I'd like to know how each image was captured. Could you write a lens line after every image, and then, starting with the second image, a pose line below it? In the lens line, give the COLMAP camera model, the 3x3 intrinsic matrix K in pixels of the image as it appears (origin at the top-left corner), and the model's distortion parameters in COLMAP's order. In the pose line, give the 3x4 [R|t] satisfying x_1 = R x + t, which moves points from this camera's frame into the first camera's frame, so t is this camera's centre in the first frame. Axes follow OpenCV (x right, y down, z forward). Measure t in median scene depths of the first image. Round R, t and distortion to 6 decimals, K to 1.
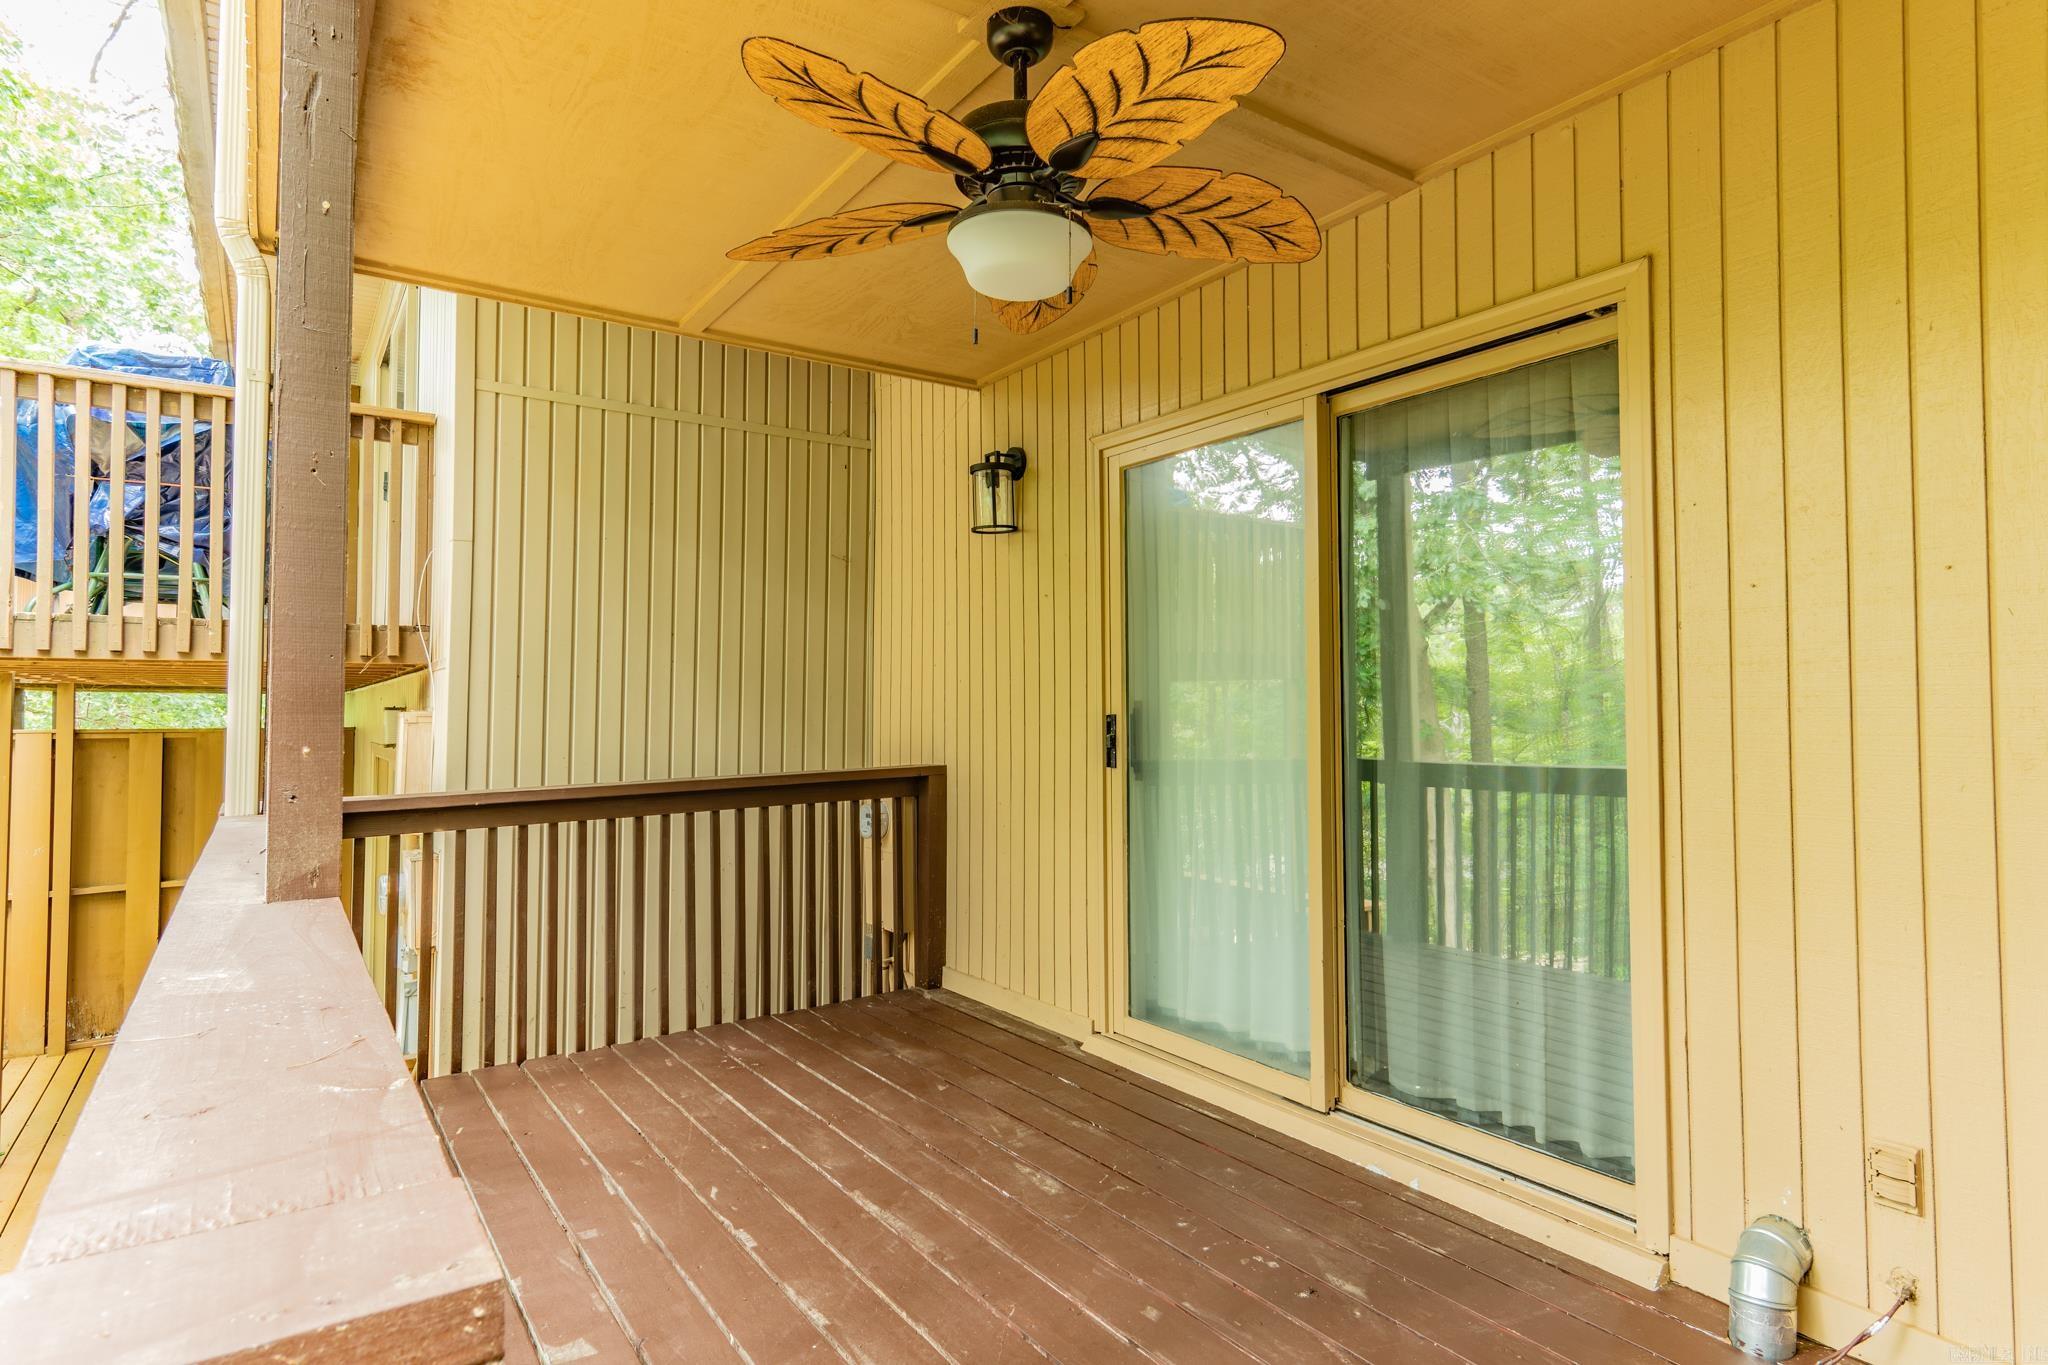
lens RADIAL K [[1102.2, 0, 1024.0], [0, 1102.2, 682.5], [0, 0, 1]] dist [0.001406, 0.000377]
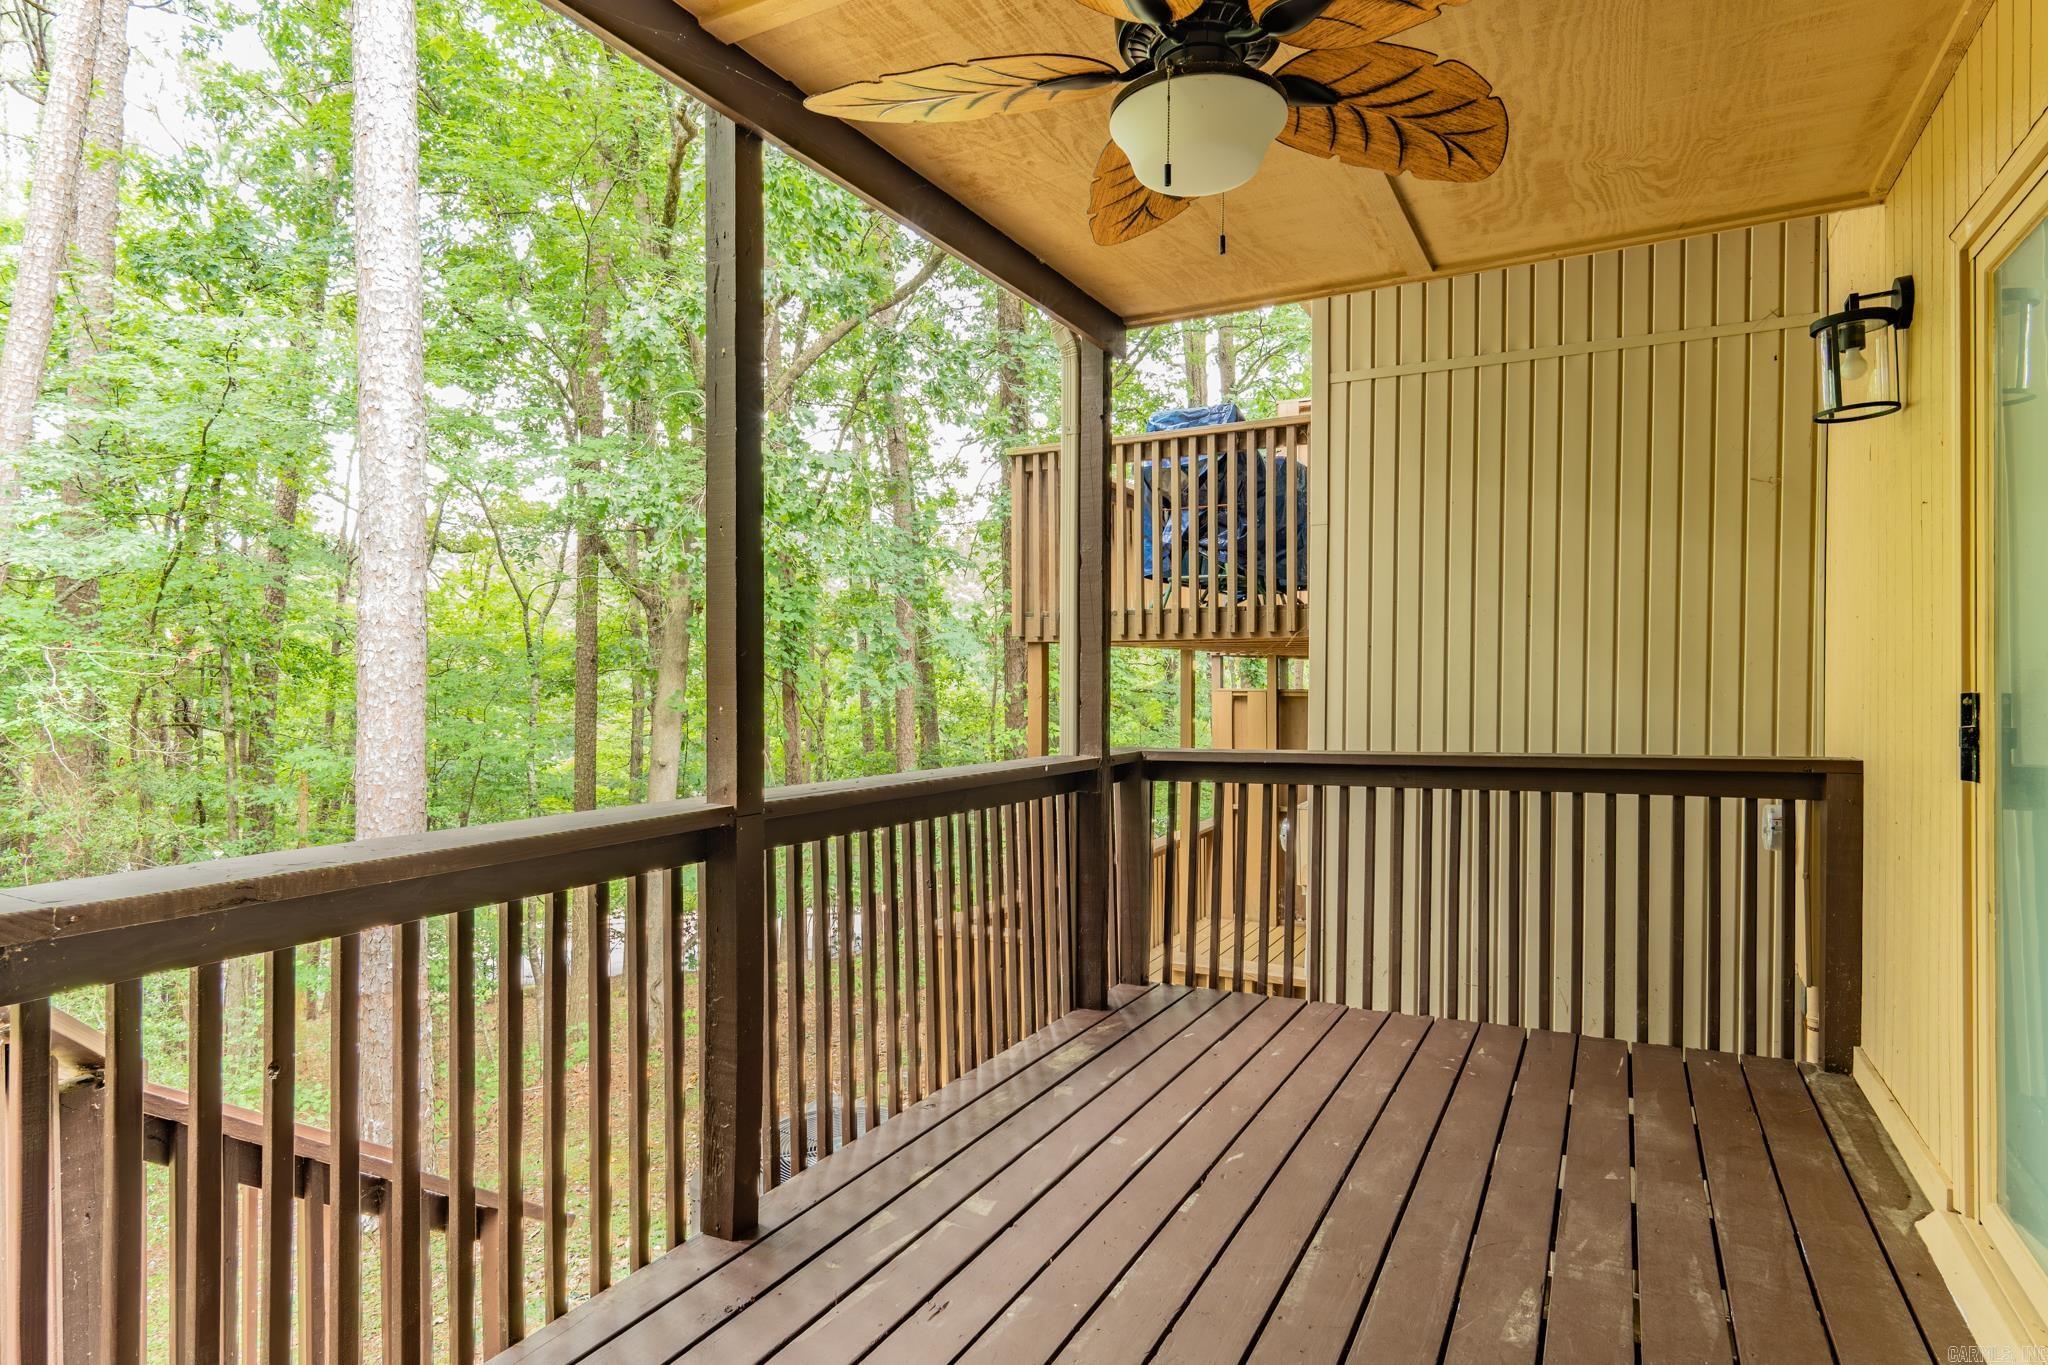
lens RADIAL K [[1079.7, 0, 1024.0], [0, 1079.7, 682.5], [0, 0, 1]] dist [0.001924, -0.000307]
pose [[0.444553, 0.008842, -0.895709, 0.315641], [0.023946, 0.999477, 0.021751, -0.001061], [0.895432, -0.031118, 0.444109, 0.237817]]
